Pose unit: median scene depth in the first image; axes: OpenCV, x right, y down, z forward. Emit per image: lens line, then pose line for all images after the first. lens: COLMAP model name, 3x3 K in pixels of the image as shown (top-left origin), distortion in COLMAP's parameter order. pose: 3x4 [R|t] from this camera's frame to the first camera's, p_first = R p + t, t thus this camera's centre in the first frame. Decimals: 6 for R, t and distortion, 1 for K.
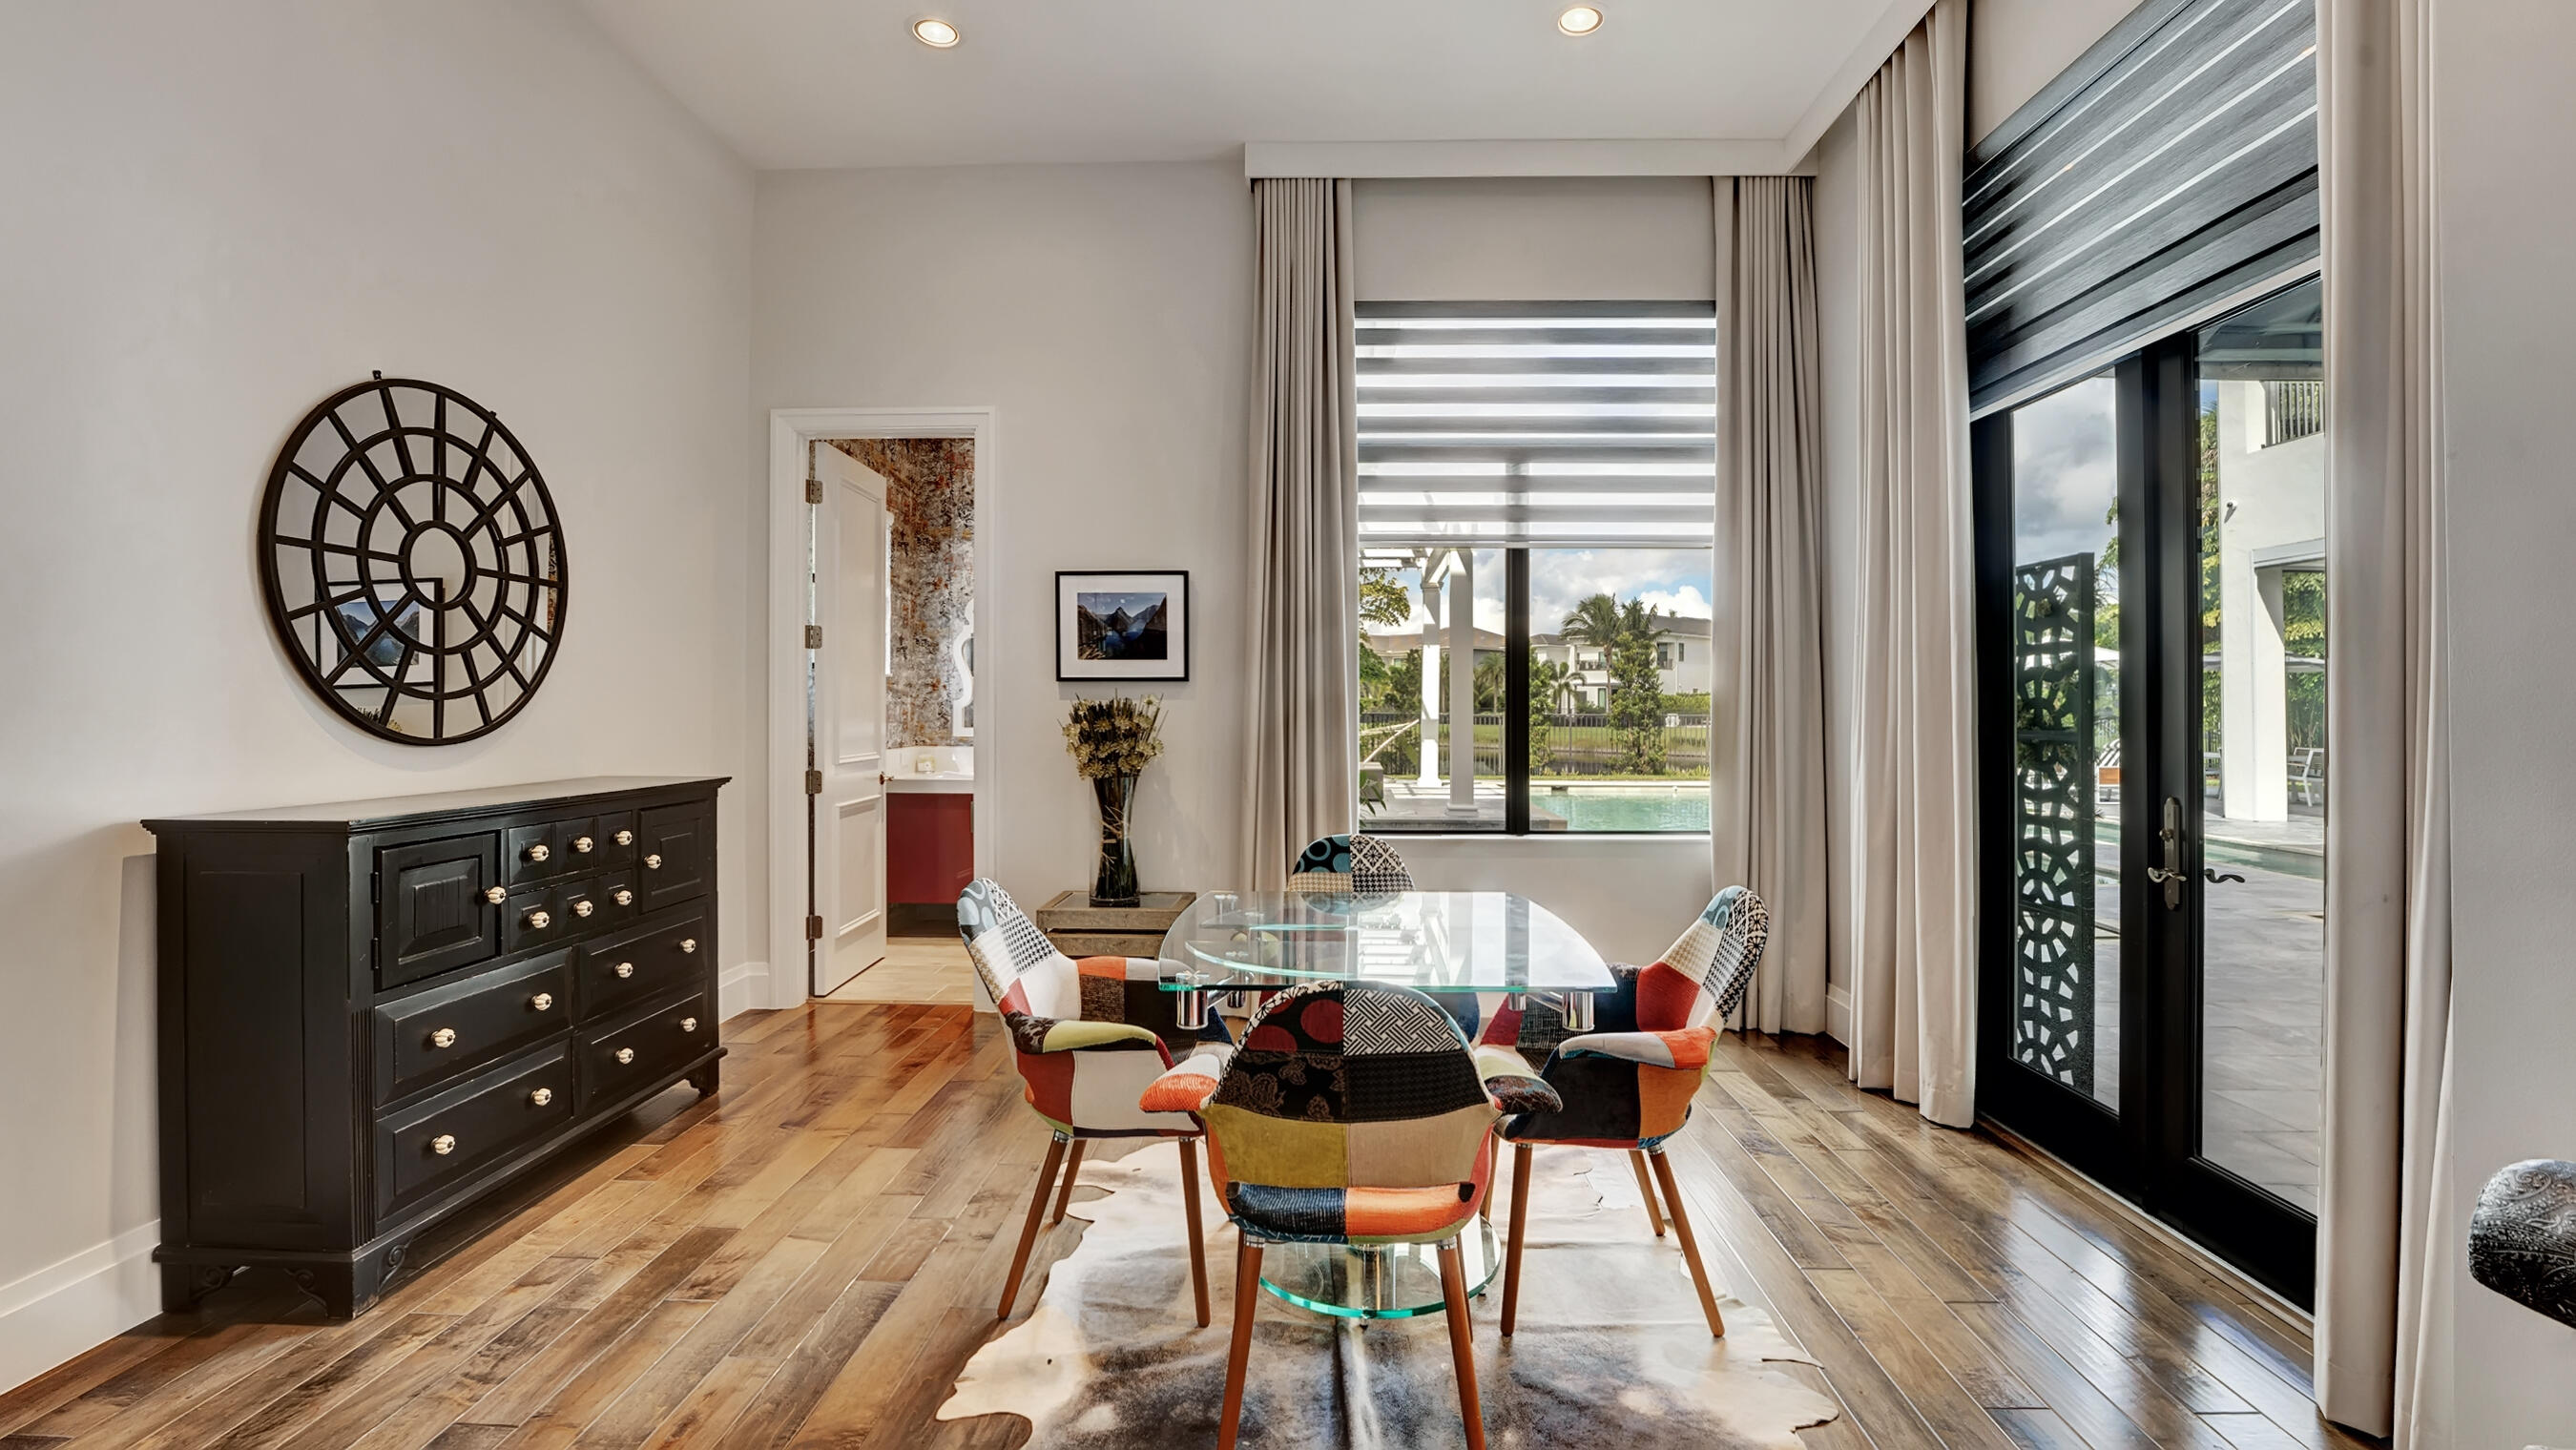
lens RADIAL K [[1059.6, 0, 1301.2], [0, 1059.6, 707.2], [0, 0, 1]] dist [-0.003284, -0.000195]
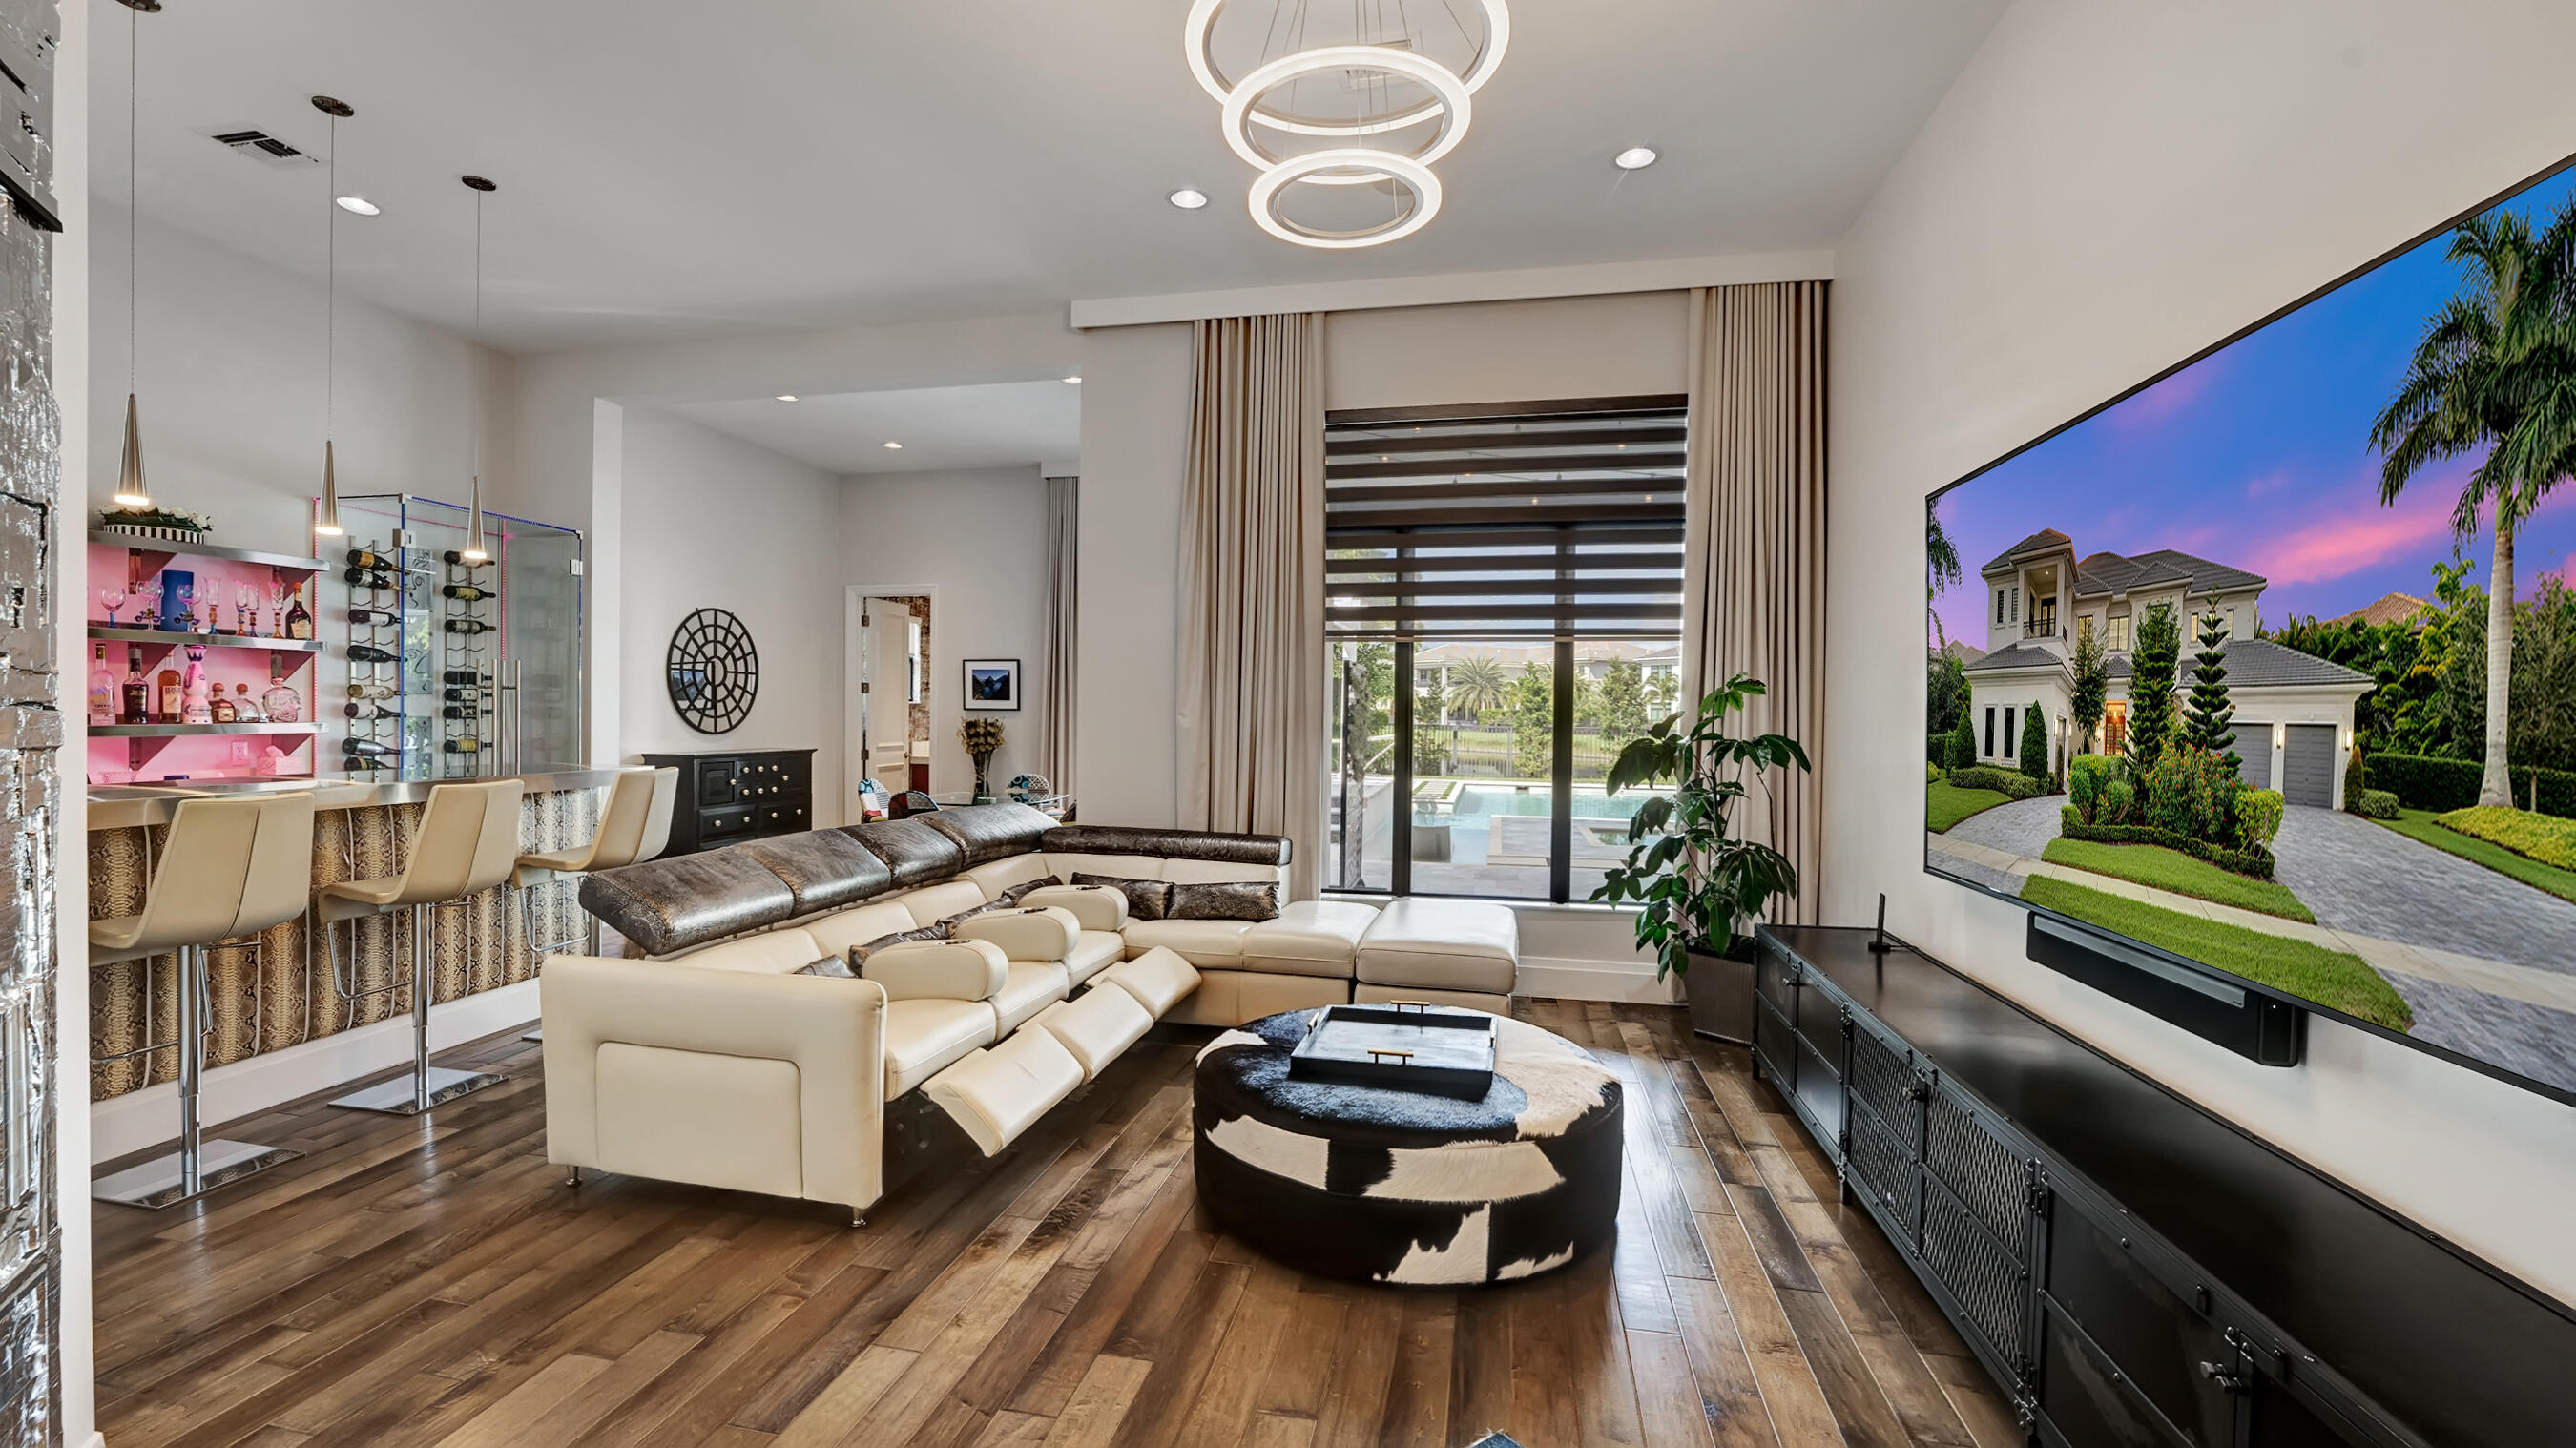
lens RADIAL K [[1059.6, 0, 1279.6], [0, 1059.6, 732.1], [0, 0, 1]] dist [-0.003284, -0.000195]
pose [[0.982789, 0.011030, -0.184400, 1.114188], [-0.007673, 0.999792, 0.018908, -0.033701], [0.184571, -0.017168, 0.982669, -1.409197]]
